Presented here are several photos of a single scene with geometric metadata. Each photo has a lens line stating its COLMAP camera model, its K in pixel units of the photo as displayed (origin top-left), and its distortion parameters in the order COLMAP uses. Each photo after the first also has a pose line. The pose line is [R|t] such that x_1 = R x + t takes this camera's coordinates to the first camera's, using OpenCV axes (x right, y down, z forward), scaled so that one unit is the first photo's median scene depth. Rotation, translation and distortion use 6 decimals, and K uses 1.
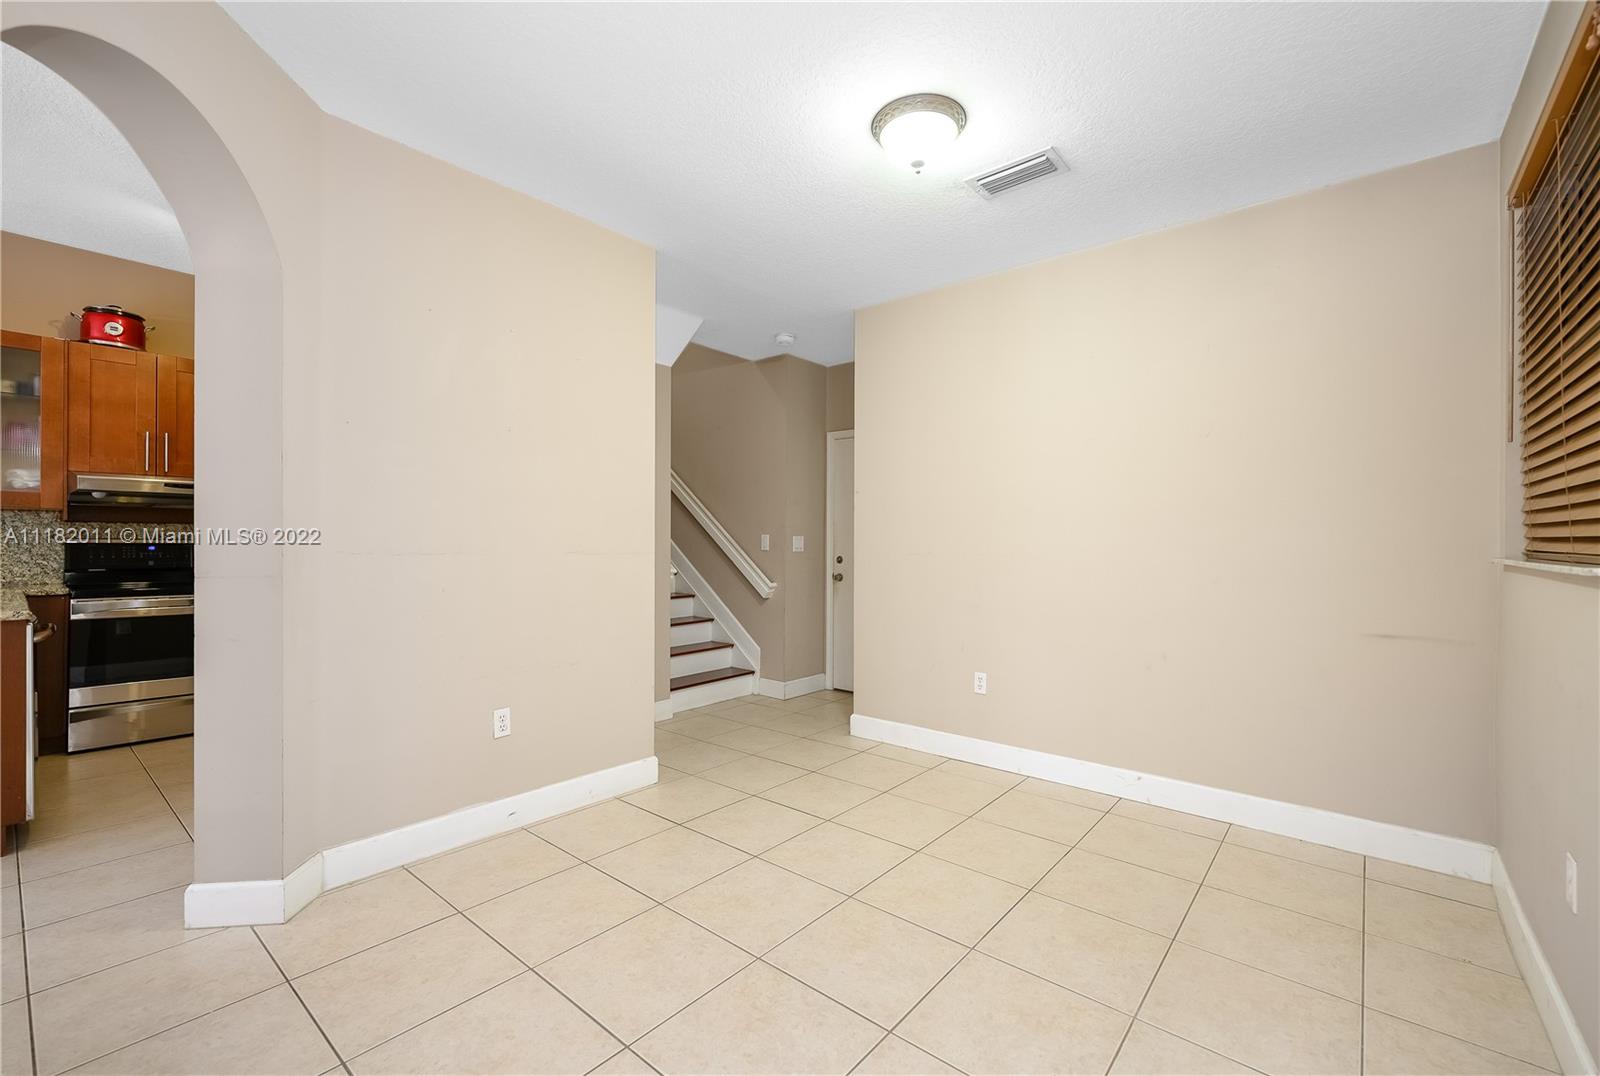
lens RADIAL K [[671.7, 0, 803.7], [0, 671.7, 542.8], [0, 0, 1]] dist [0.000907, 0.000041]
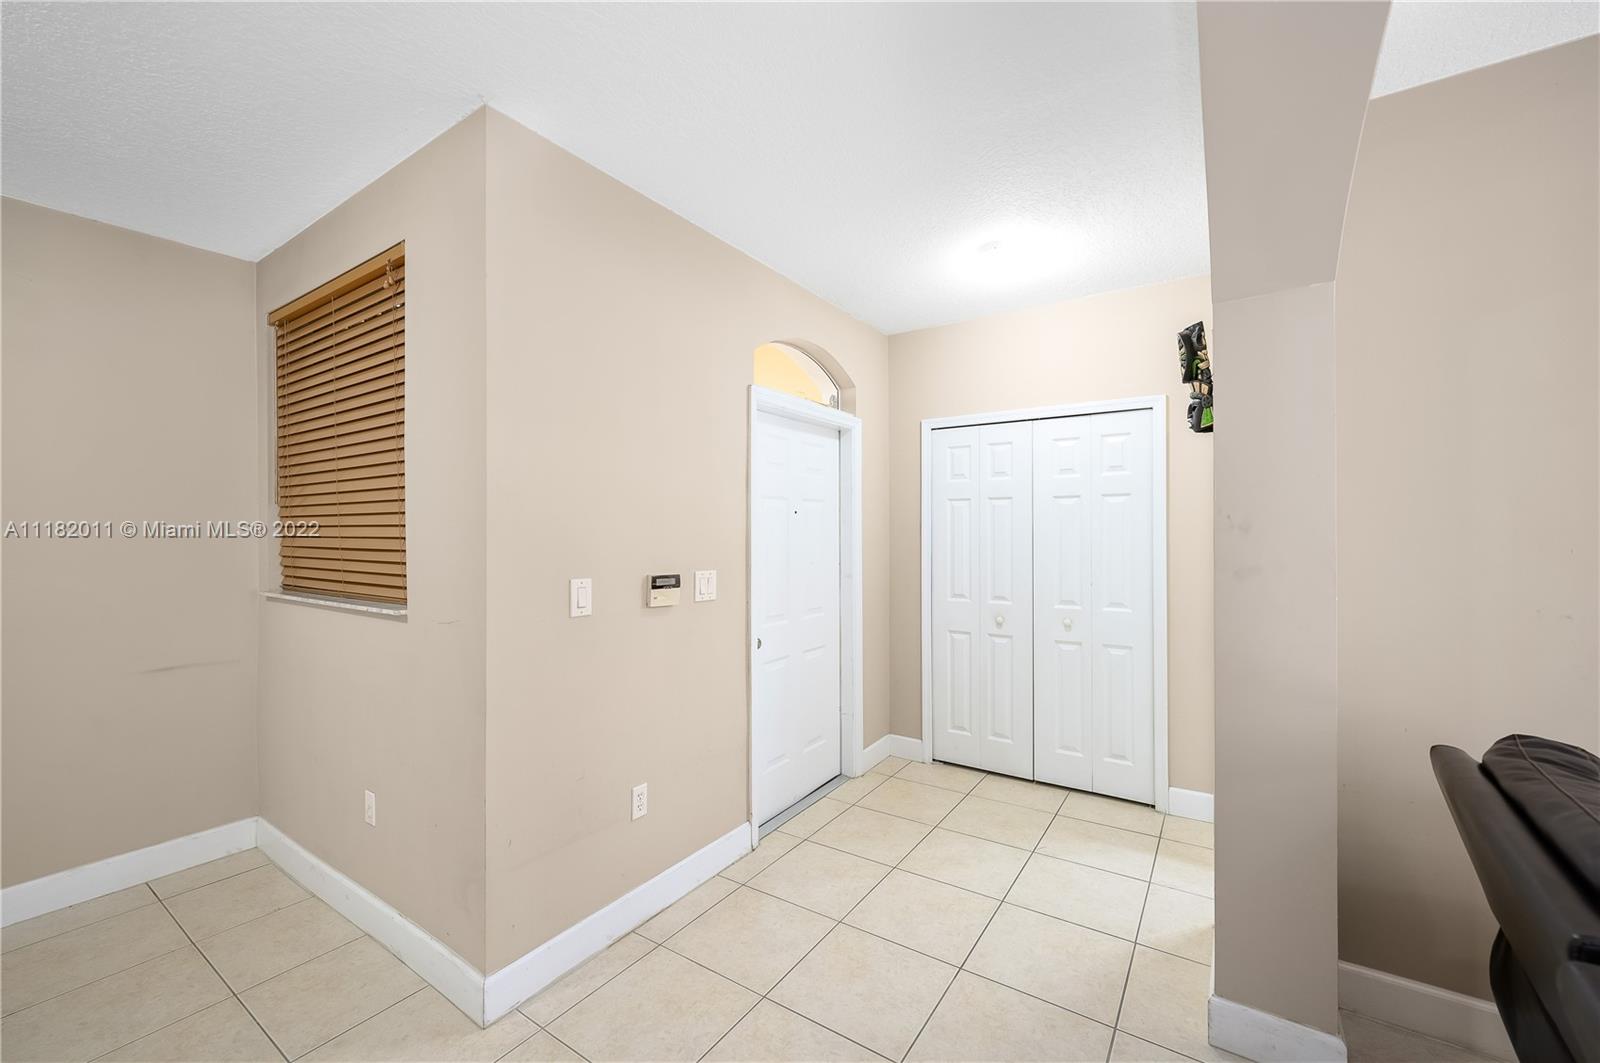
lens RADIAL K [[628.5, 0, 798.3], [0, 628.5, 538.0], [0, 0, 1]] dist [-0.001739, 0.000433]
pose [[-0.101005, -0.008437, 0.994850, -0.152230], [0.007890, 0.999926, 0.009281, -0.047306], [-0.994855, 0.008787, -0.100931, 0.056084]]
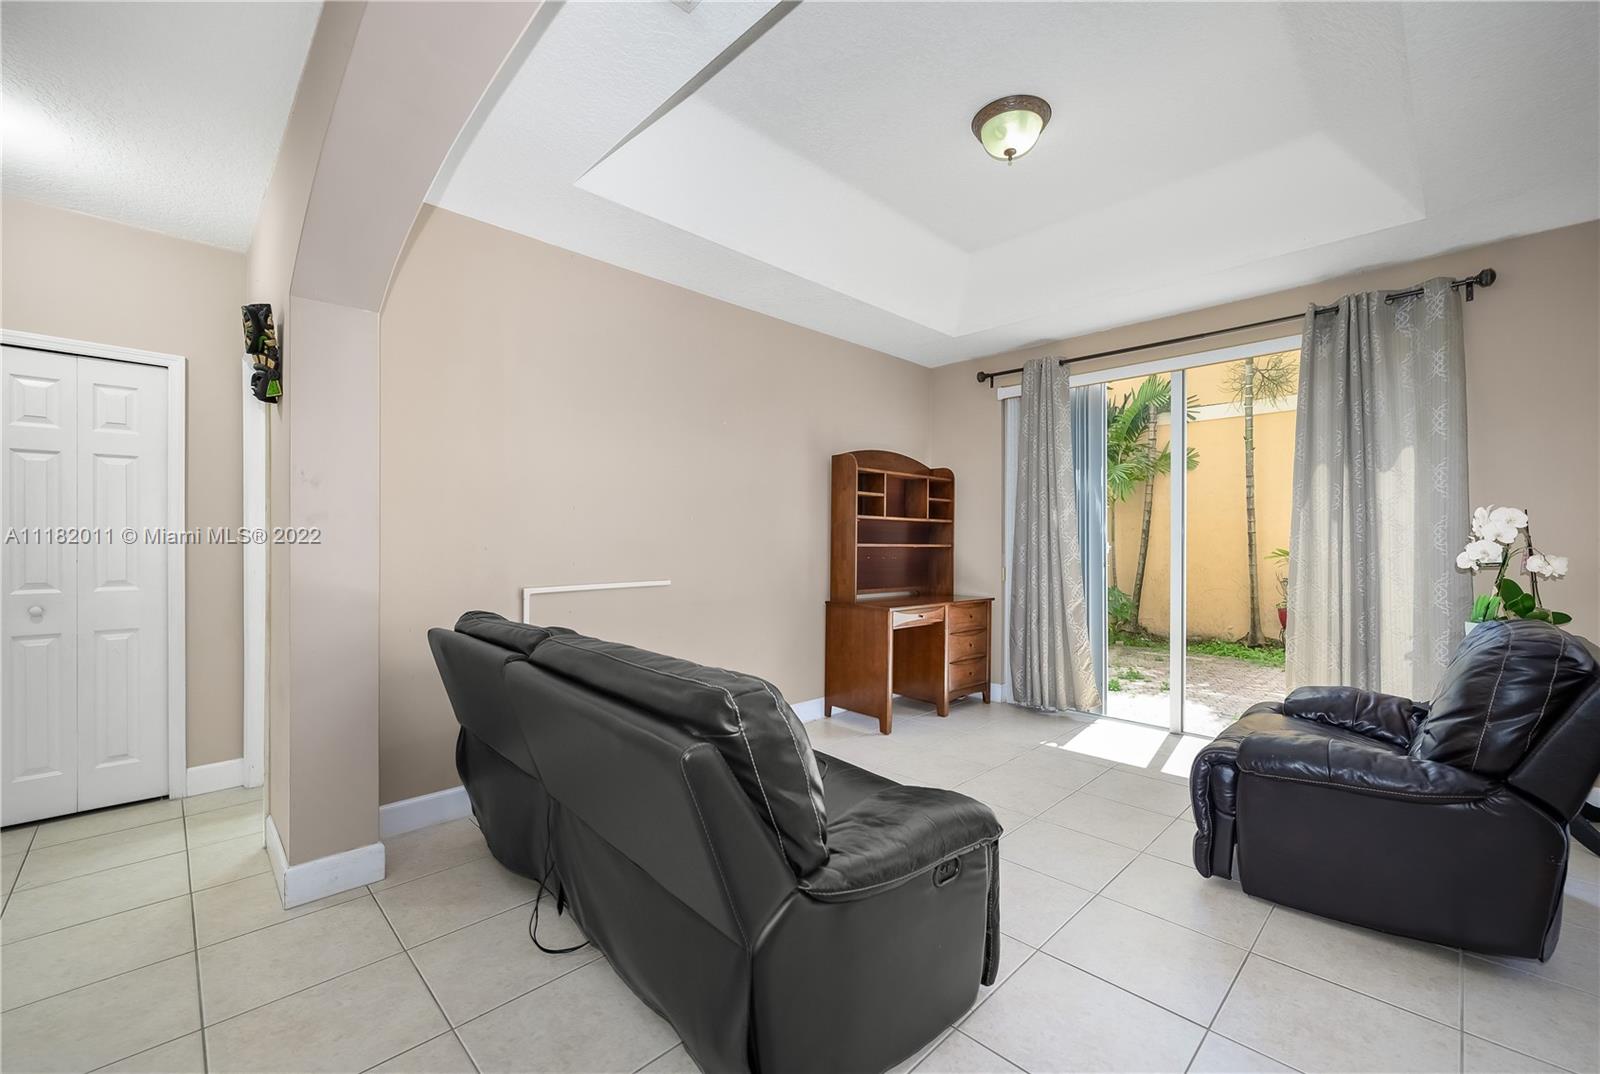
lens RADIAL K [[661.4, 0, 803.4], [0, 661.4, 539.6], [0, 0, 1]] dist [-0.001062, -0.000330]
pose [[-0.995002, -0.006052, 0.099667, -0.223164], [-0.006618, 0.999964, -0.005355, -0.002554], [-0.099631, -0.005988, -0.995006, 0.217482]]
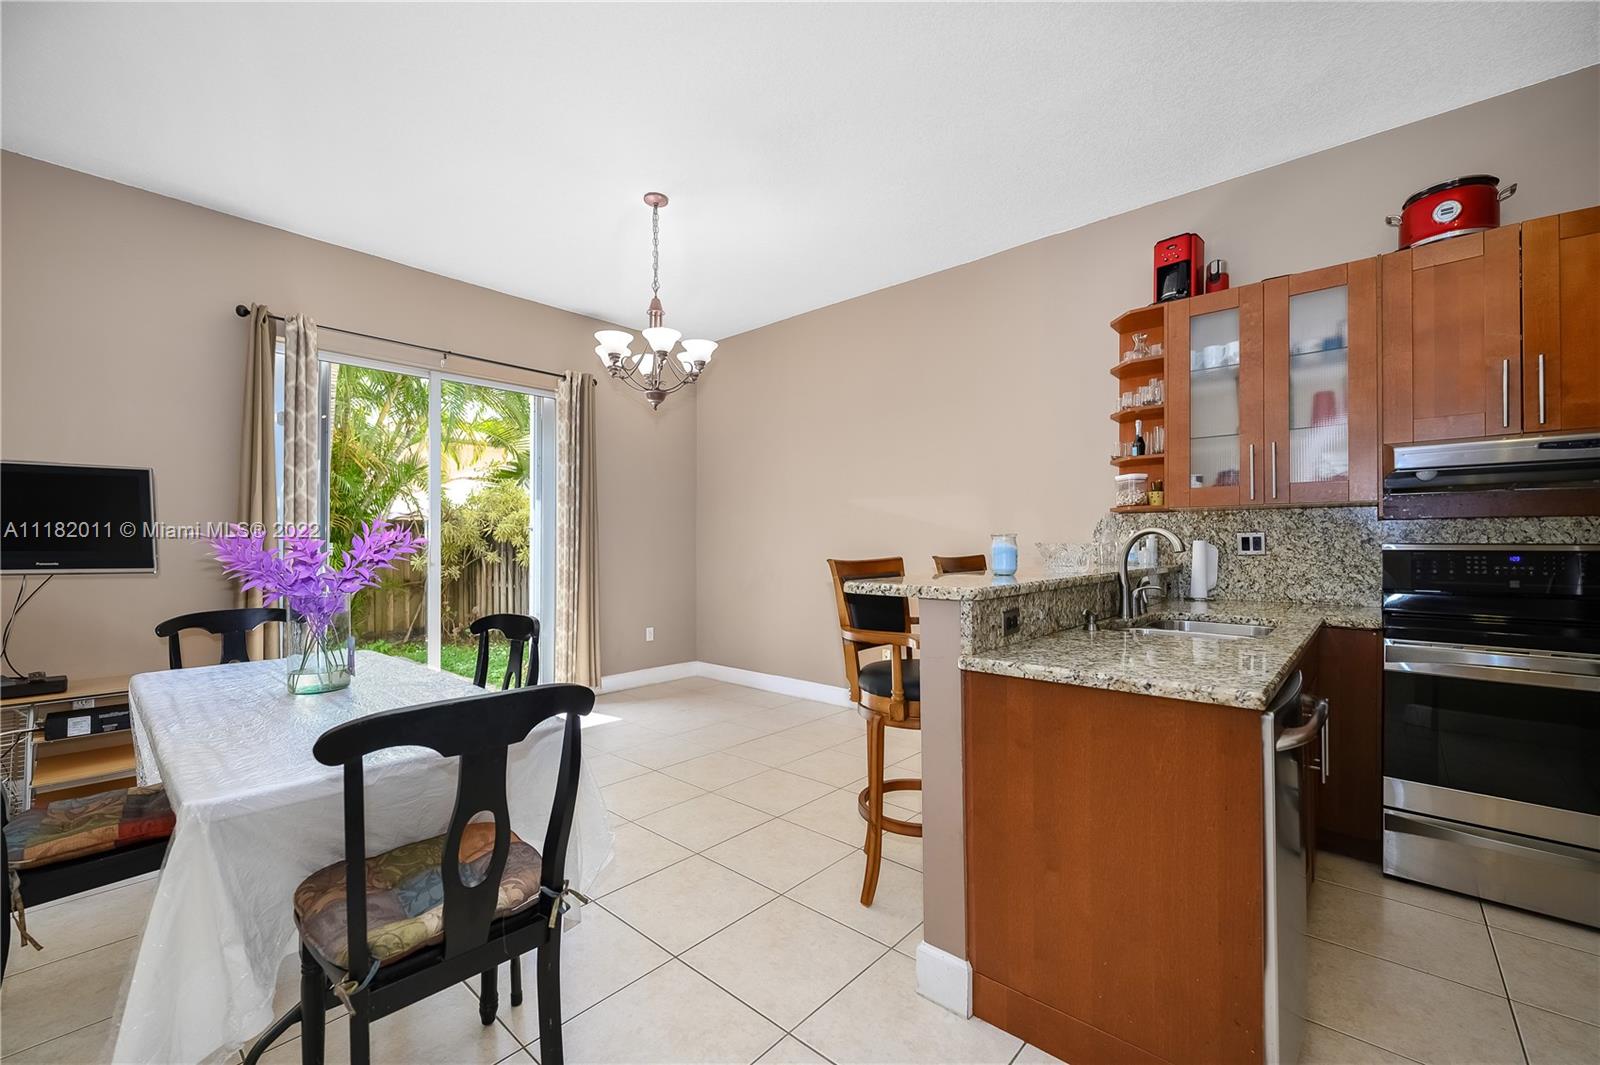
lens RADIAL K [[649.4, 0, 798.9], [0, 649.4, 537.2], [0, 0, 1]] dist [-0.001045, -0.000052]
pose [[-0.032587, -0.012360, -0.999392, -0.415721], [0.001747, 0.999921, -0.012424, -0.006026], [0.999467, -0.002151, -0.032563, 0.426327]]
